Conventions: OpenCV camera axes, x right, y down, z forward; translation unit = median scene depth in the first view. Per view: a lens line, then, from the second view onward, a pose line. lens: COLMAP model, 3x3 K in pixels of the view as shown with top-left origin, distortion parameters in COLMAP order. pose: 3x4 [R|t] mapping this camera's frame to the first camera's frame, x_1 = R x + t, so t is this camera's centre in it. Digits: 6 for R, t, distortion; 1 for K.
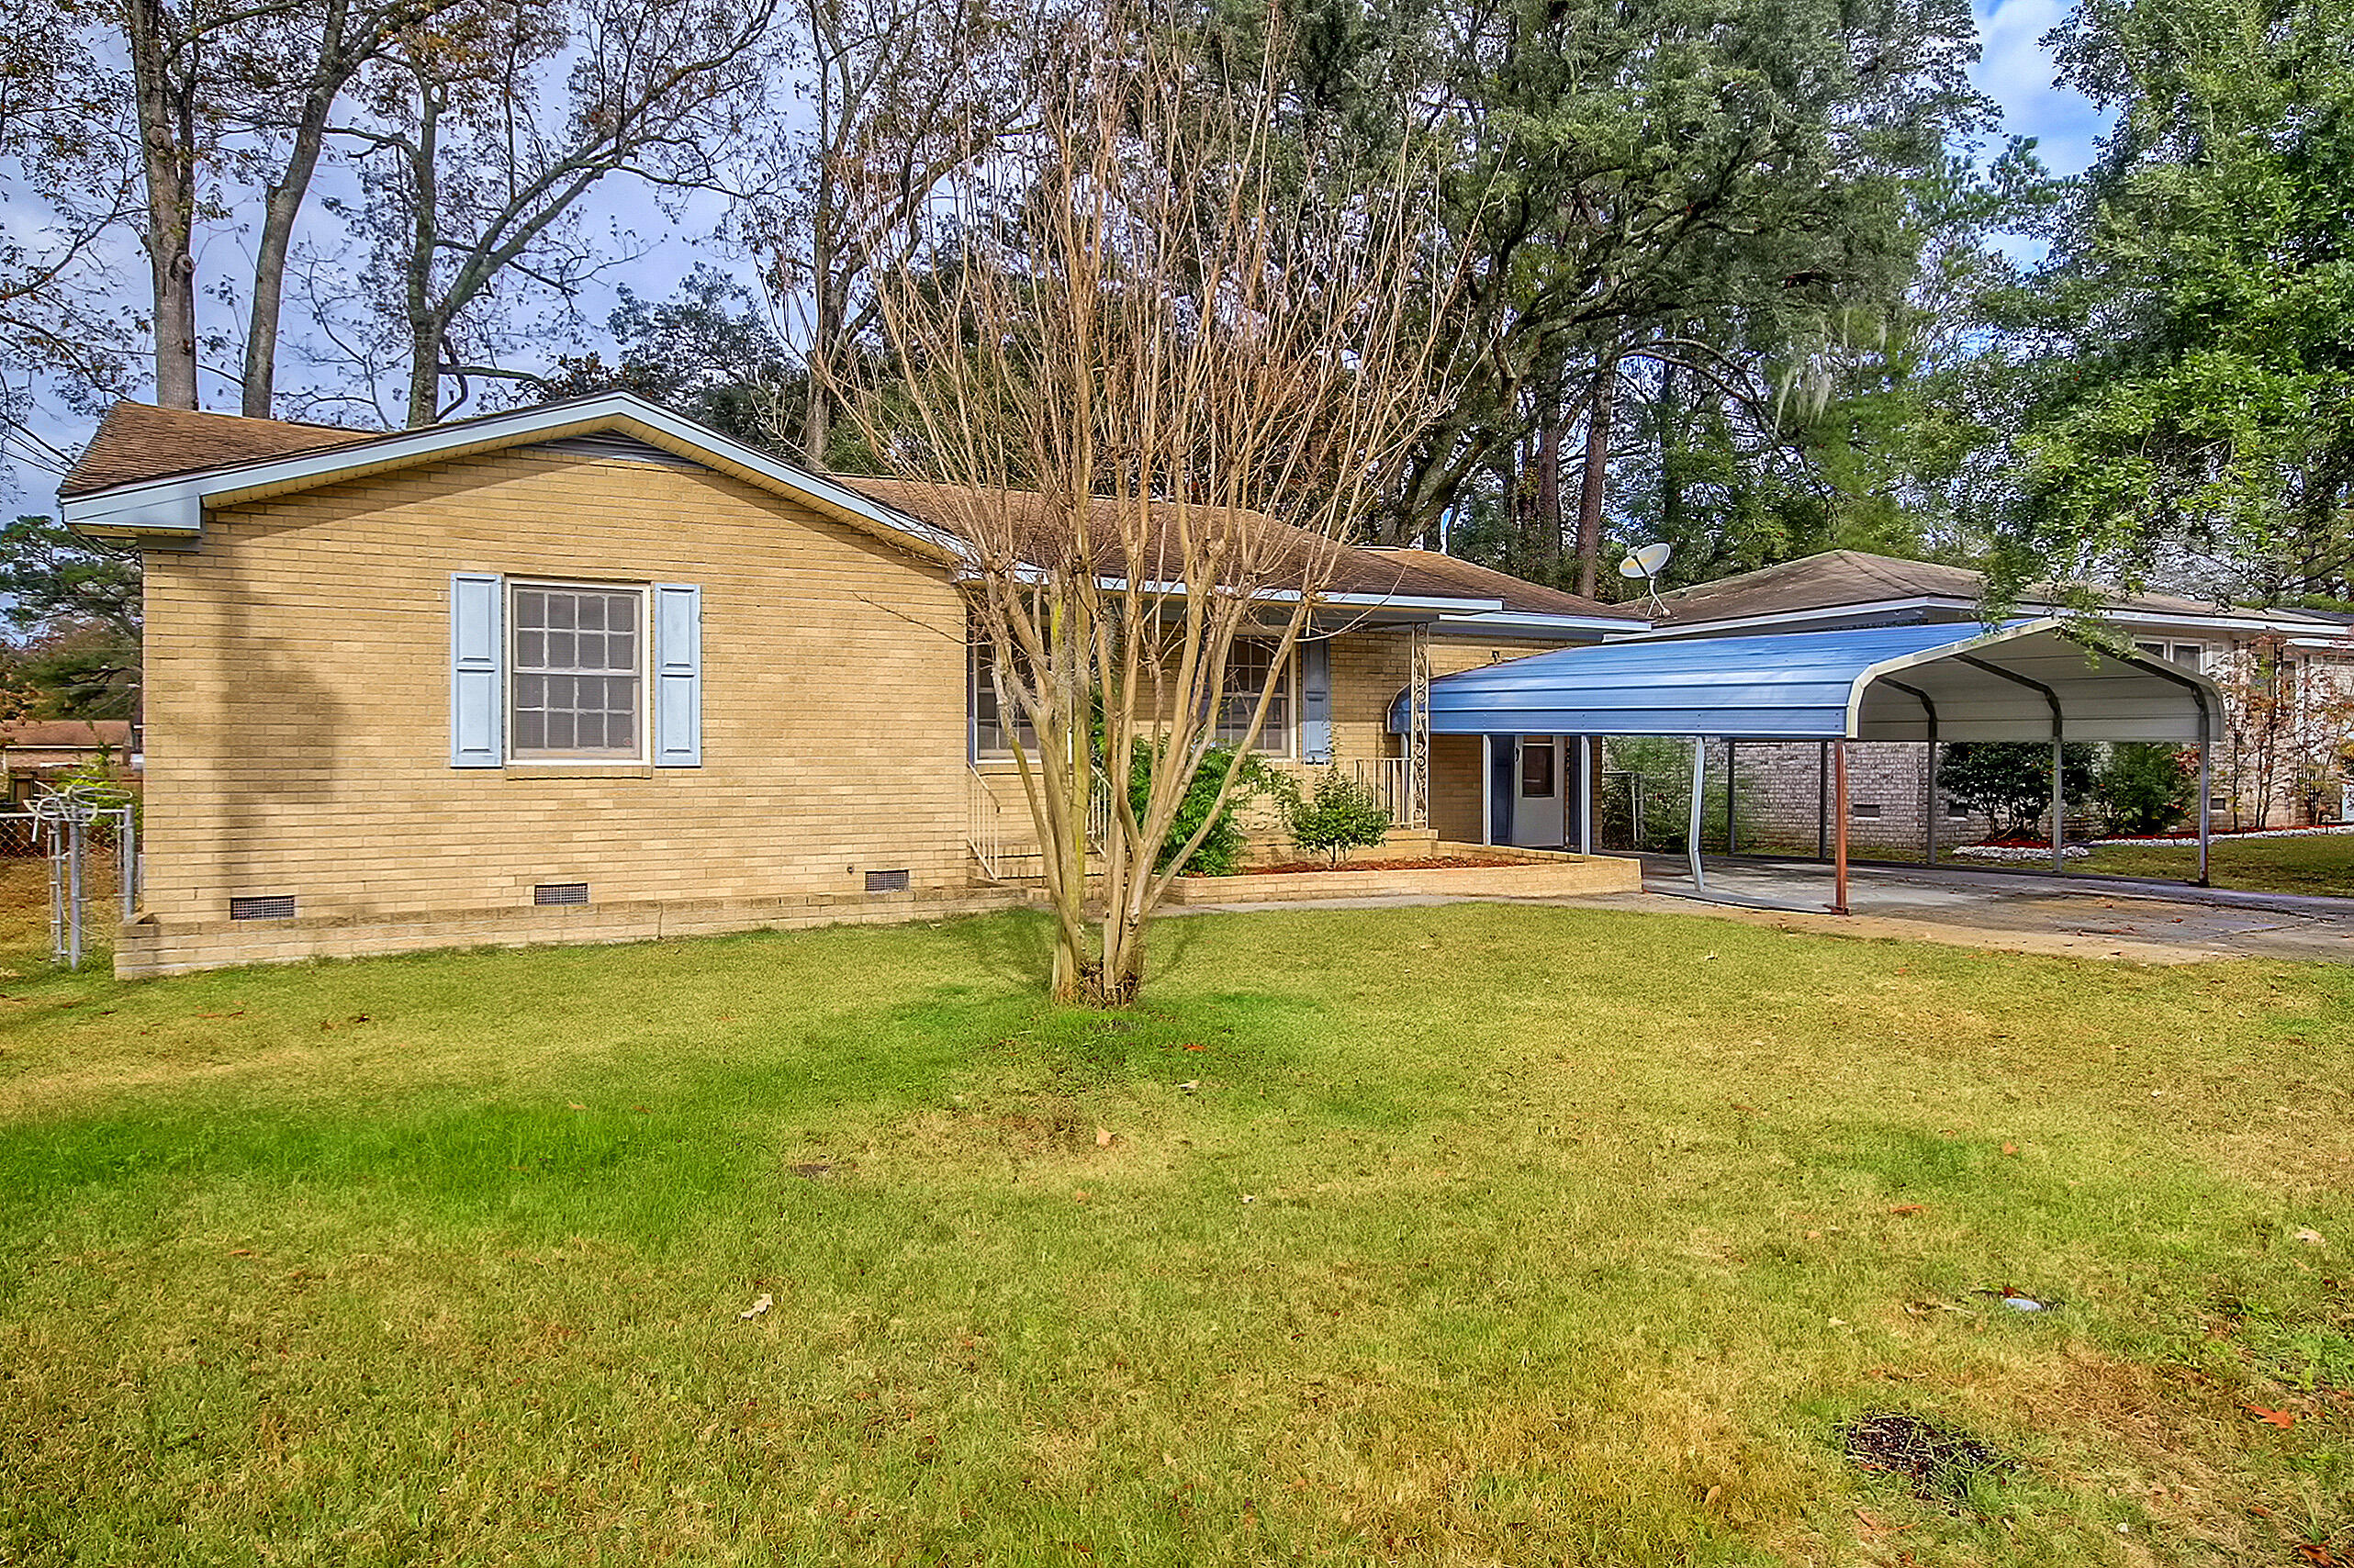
lens RADIAL K [[1549.2, 0, 1177.8], [0, 1549.2, 774.9], [0, 0, 1]] dist [-0.000457, -0.000022]
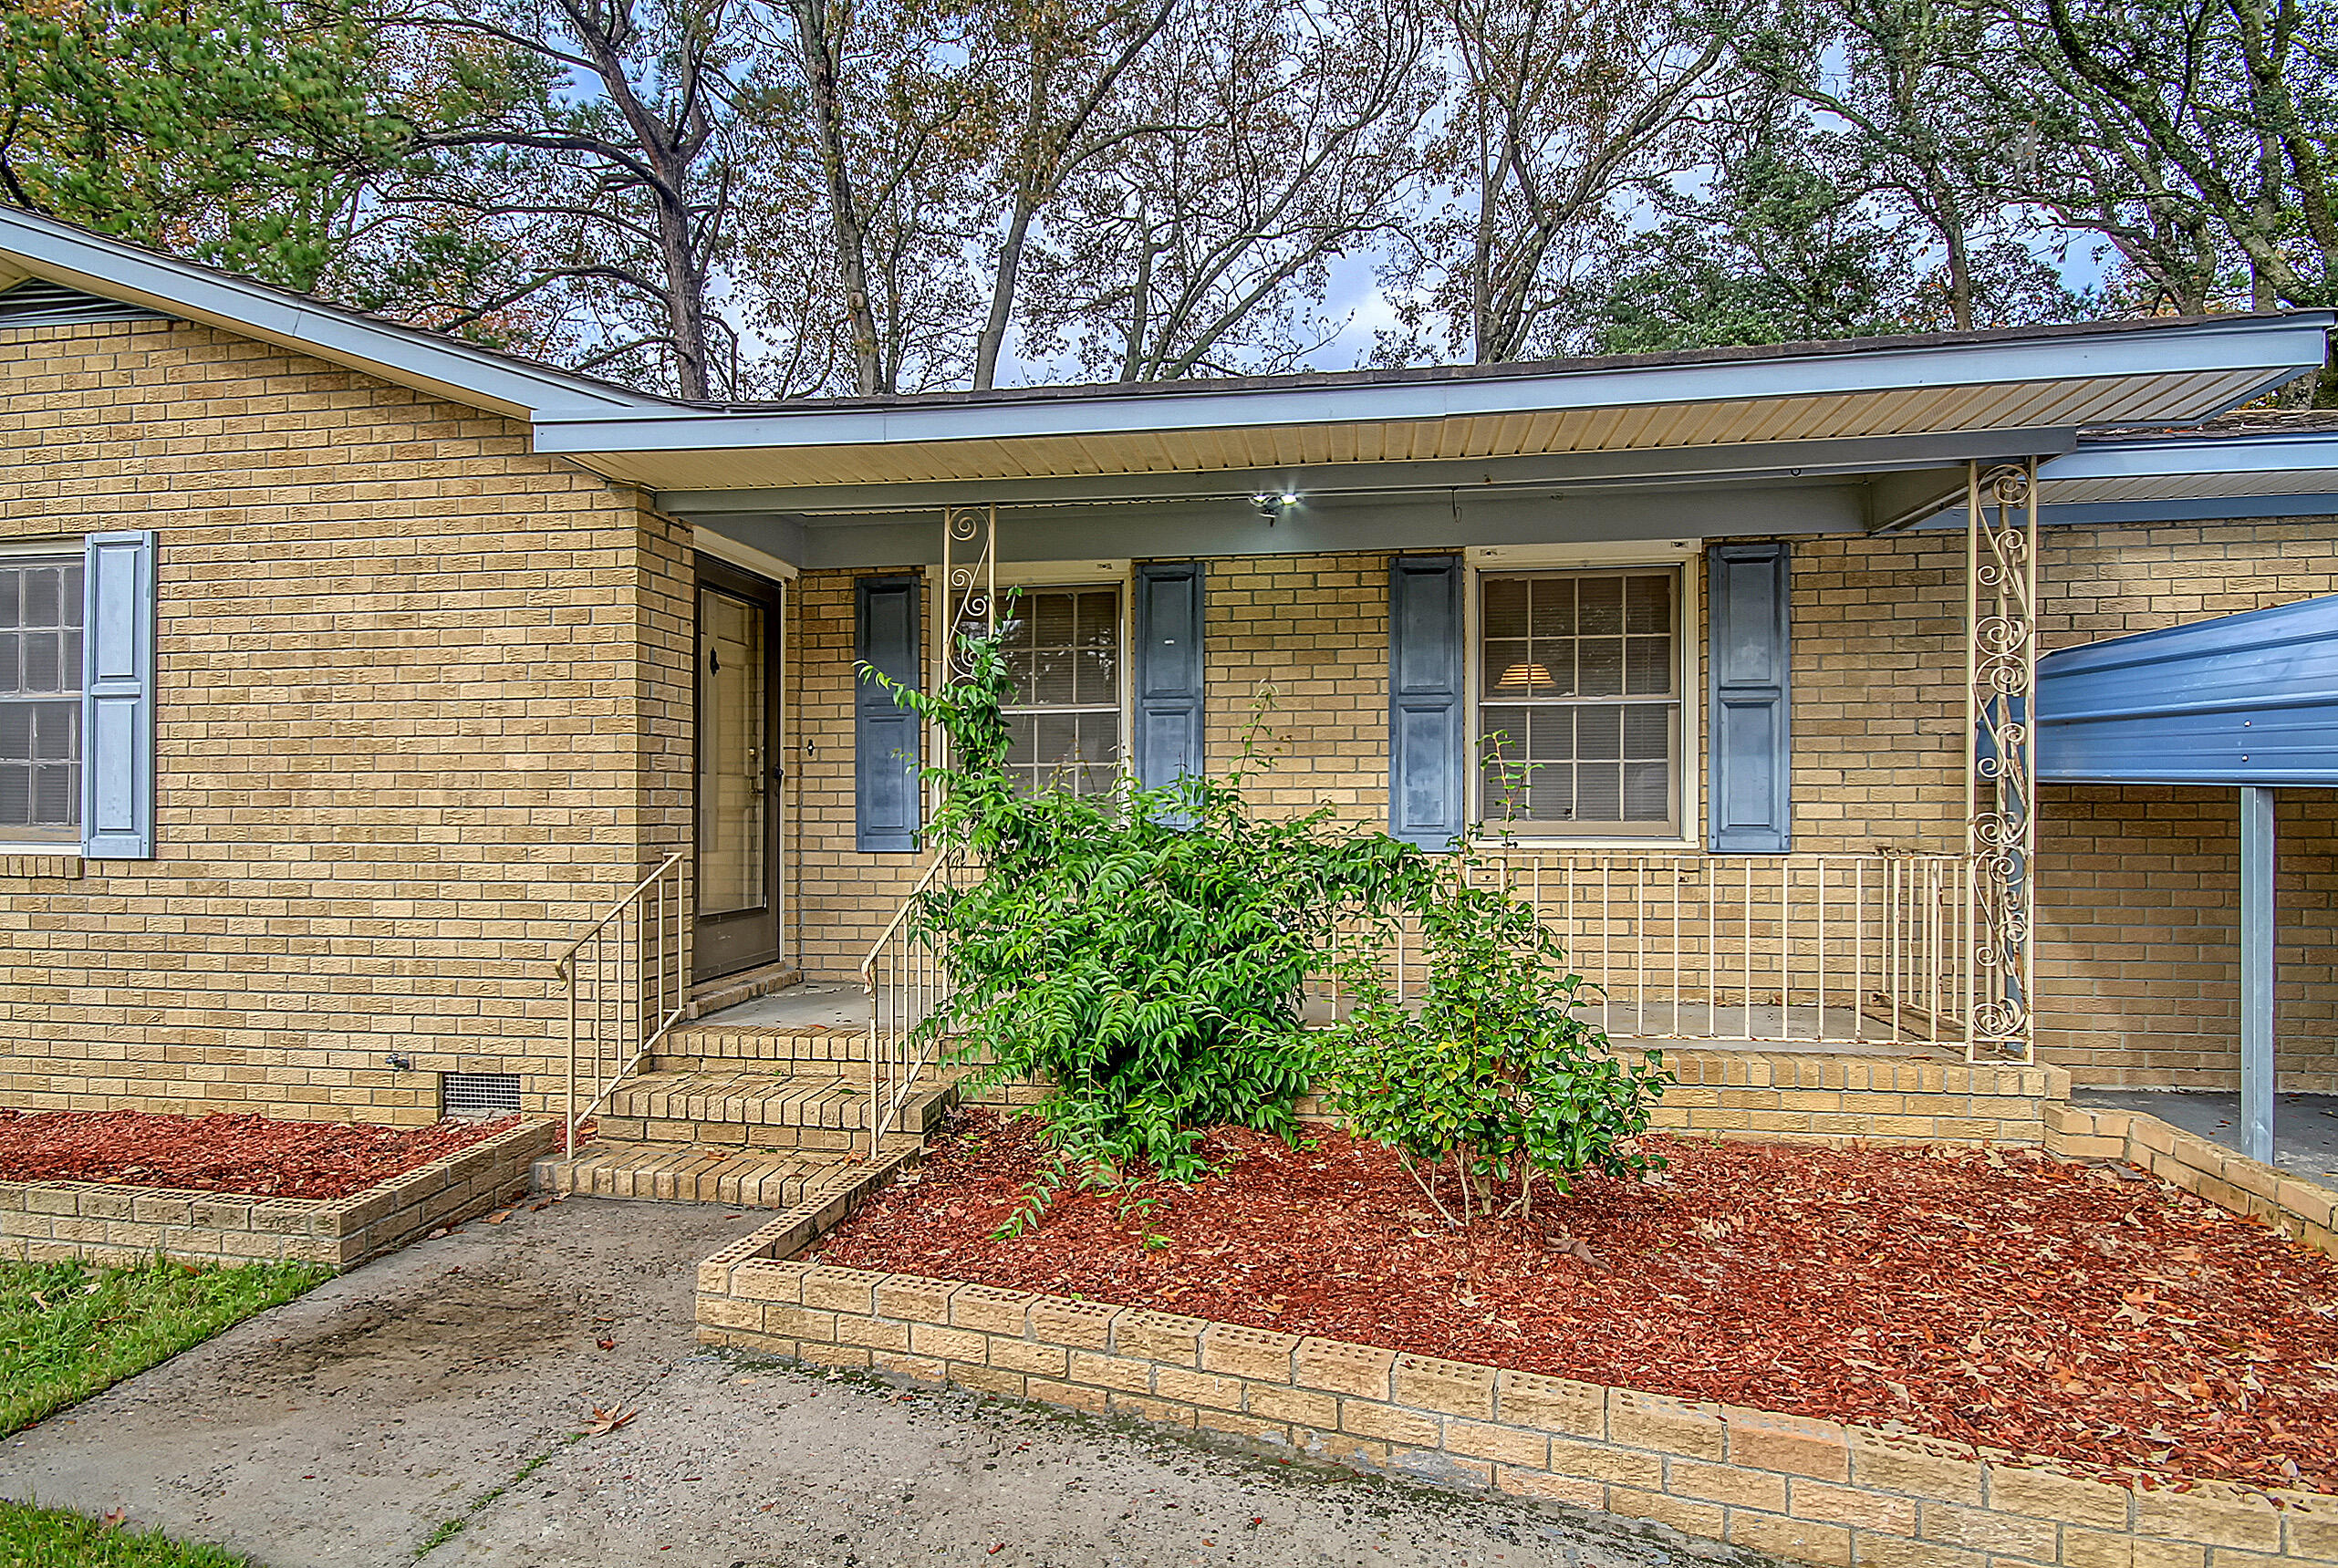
lens RADIAL K [[1197.0, 0, 1173.0], [0, 1197.0, 790.2], [0, 0, 1]] dist [0.000566, 0.000119]
pose [[0.772867, -0.000230, -0.634568, 0.237226], [-0.007744, 0.999922, -0.009794, -0.027886], [0.634521, 0.012484, 0.772805, 0.874560]]
